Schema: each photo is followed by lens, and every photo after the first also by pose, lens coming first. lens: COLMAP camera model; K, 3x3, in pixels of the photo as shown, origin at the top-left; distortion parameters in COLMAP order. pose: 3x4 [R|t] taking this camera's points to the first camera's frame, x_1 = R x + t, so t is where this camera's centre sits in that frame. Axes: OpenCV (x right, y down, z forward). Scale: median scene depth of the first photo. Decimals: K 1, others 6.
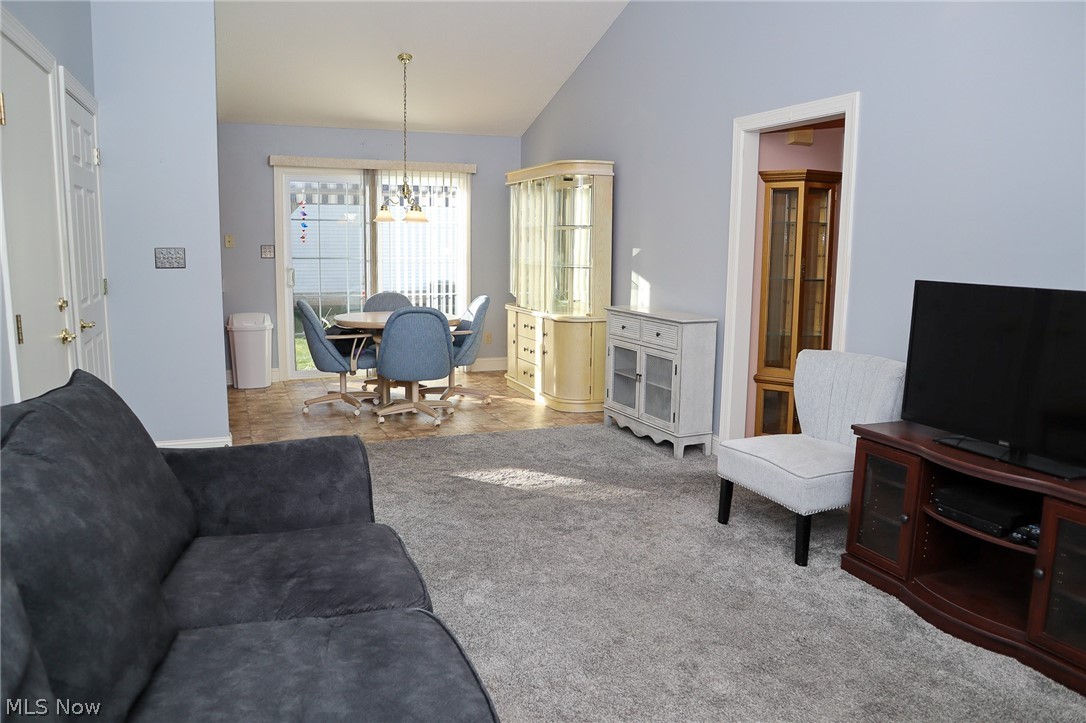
lens RADIAL K [[797.2, 0, 566.3], [0, 797.2, 359.3], [0, 0, 1]] dist [-0.110143, 0.115648]
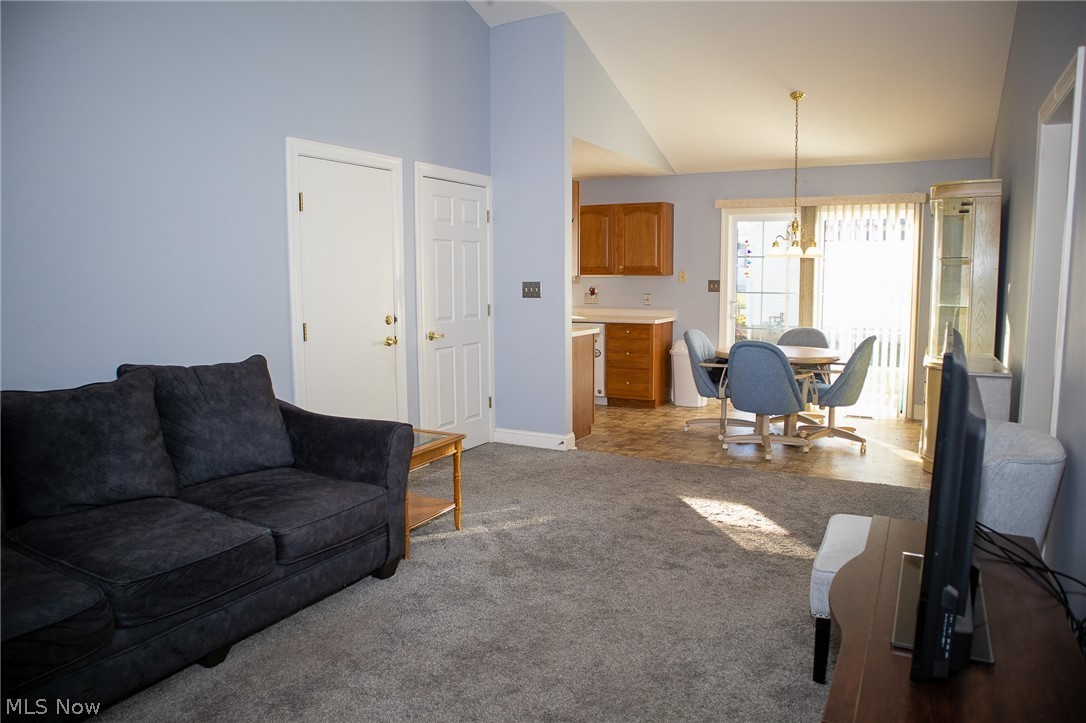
lens RADIAL K [[771.2, 0, 521.0], [0, 771.2, 363.1], [0, 0, 1]] dist [-0.132857, 0.103297]
pose [[0.613759, 0.073764, -0.786040, 0.461006], [-0.102972, 0.994600, 0.012933, -0.021948], [0.782749, 0.073002, 0.618041, 0.187753]]
